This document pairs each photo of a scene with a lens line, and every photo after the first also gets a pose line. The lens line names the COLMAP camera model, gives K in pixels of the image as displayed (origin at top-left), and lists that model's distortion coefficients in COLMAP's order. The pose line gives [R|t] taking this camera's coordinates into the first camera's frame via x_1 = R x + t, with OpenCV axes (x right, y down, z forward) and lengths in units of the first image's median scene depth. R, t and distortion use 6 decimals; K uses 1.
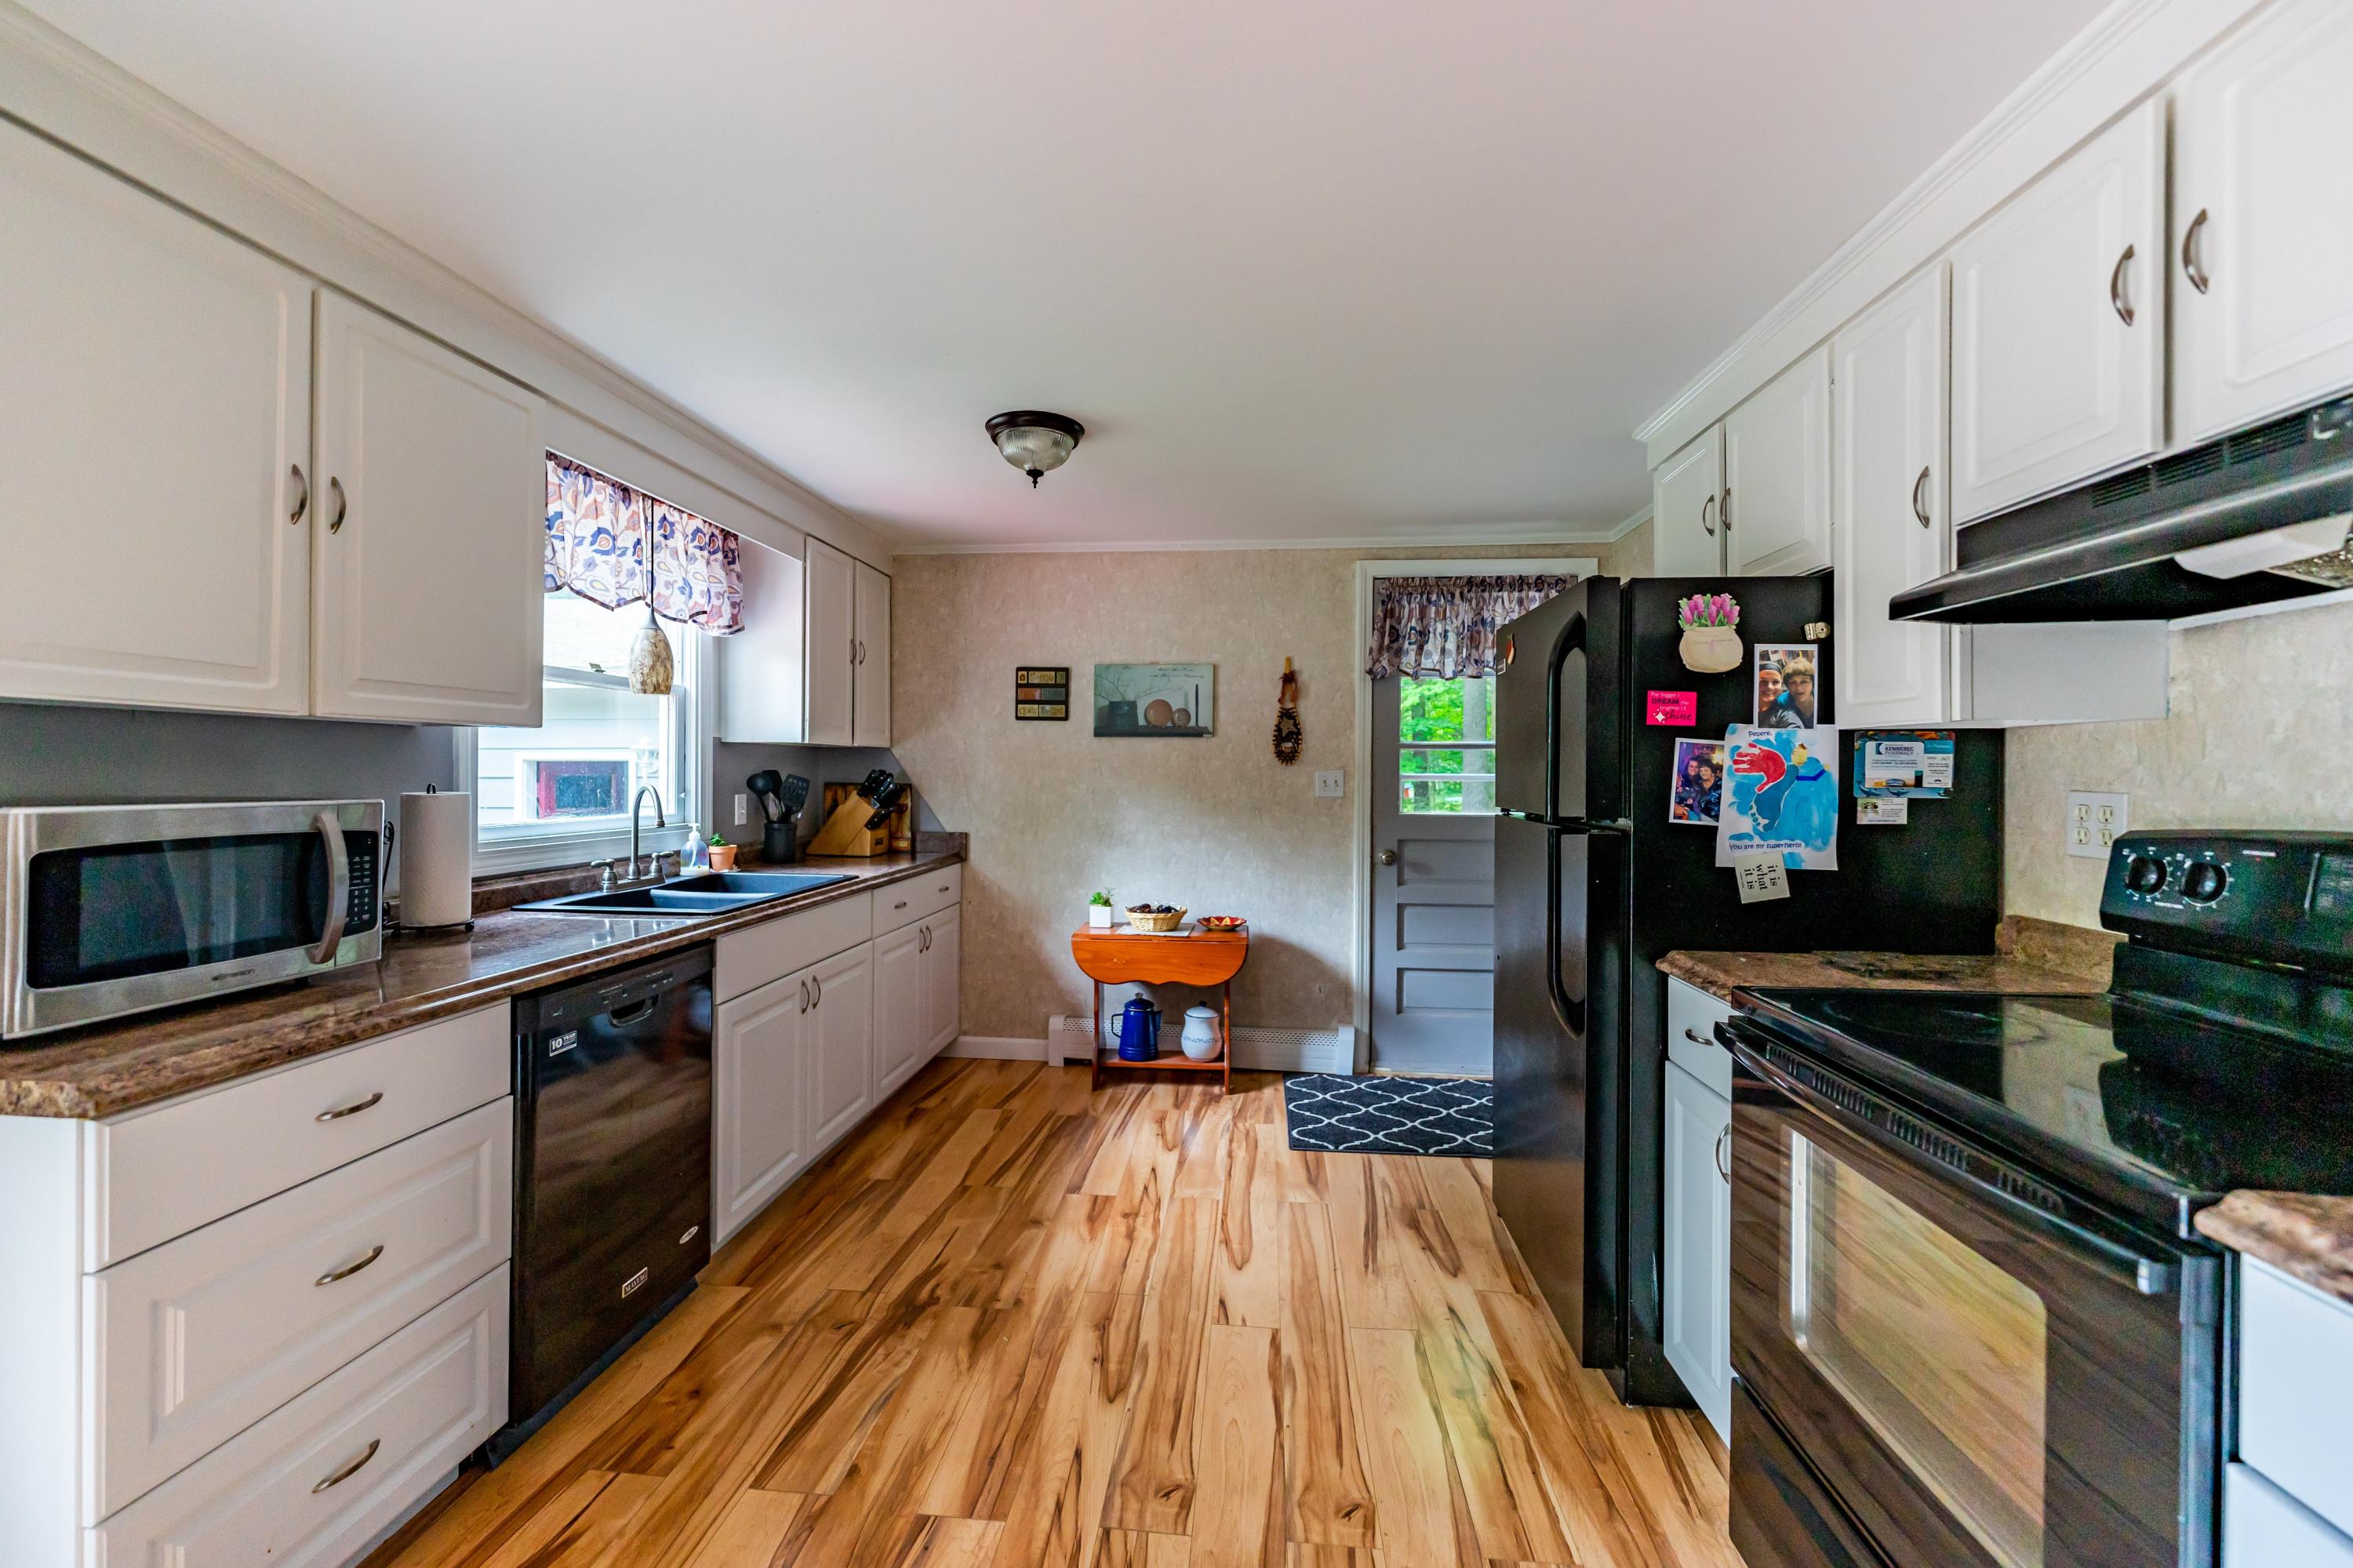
lens RADIAL K [[917.6, 0, 1176.5], [0, 917.6, 784.0], [0, 0, 1]] dist [0.000300, 0.000065]
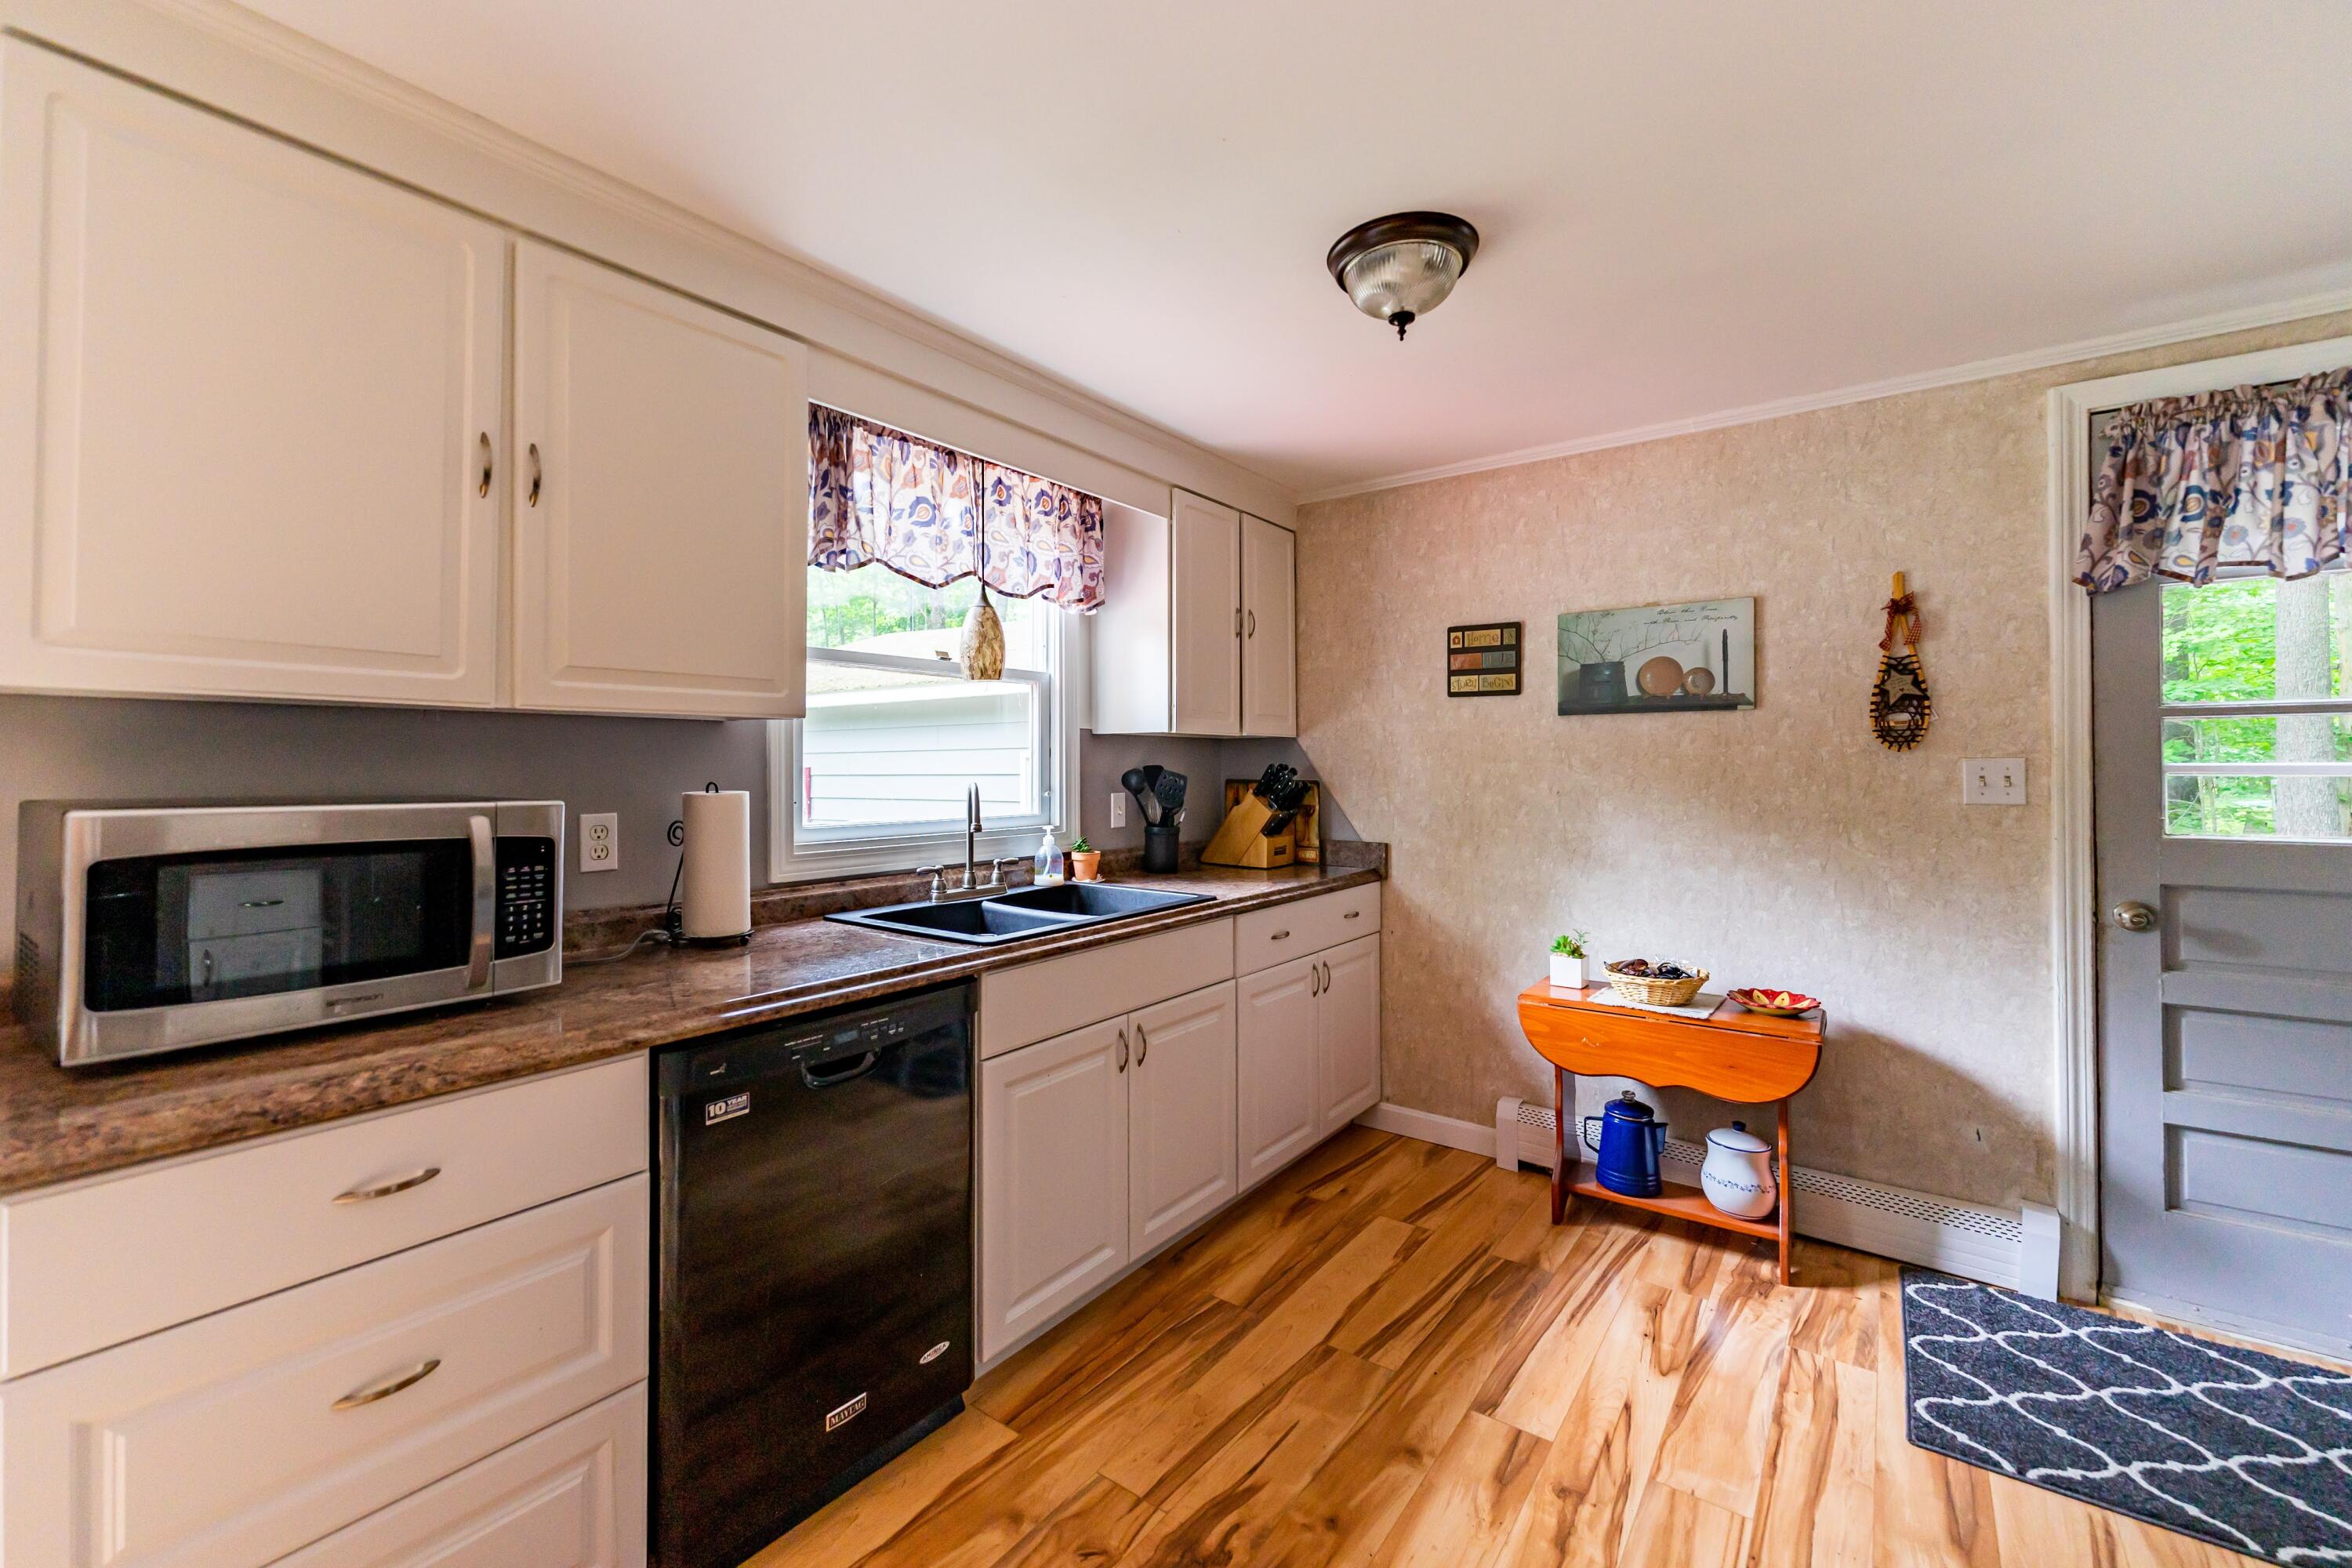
lens RADIAL K [[942.5, 0, 1167.1], [0, 942.5, 759.1], [0, 0, 1]] dist [0.000655, 0.000054]
pose [[0.847598, -0.011471, -0.530515, 0.048002], [-0.000121, 0.999762, -0.021812, -0.001693], [0.530639, 0.018552, 0.847395, 0.257398]]
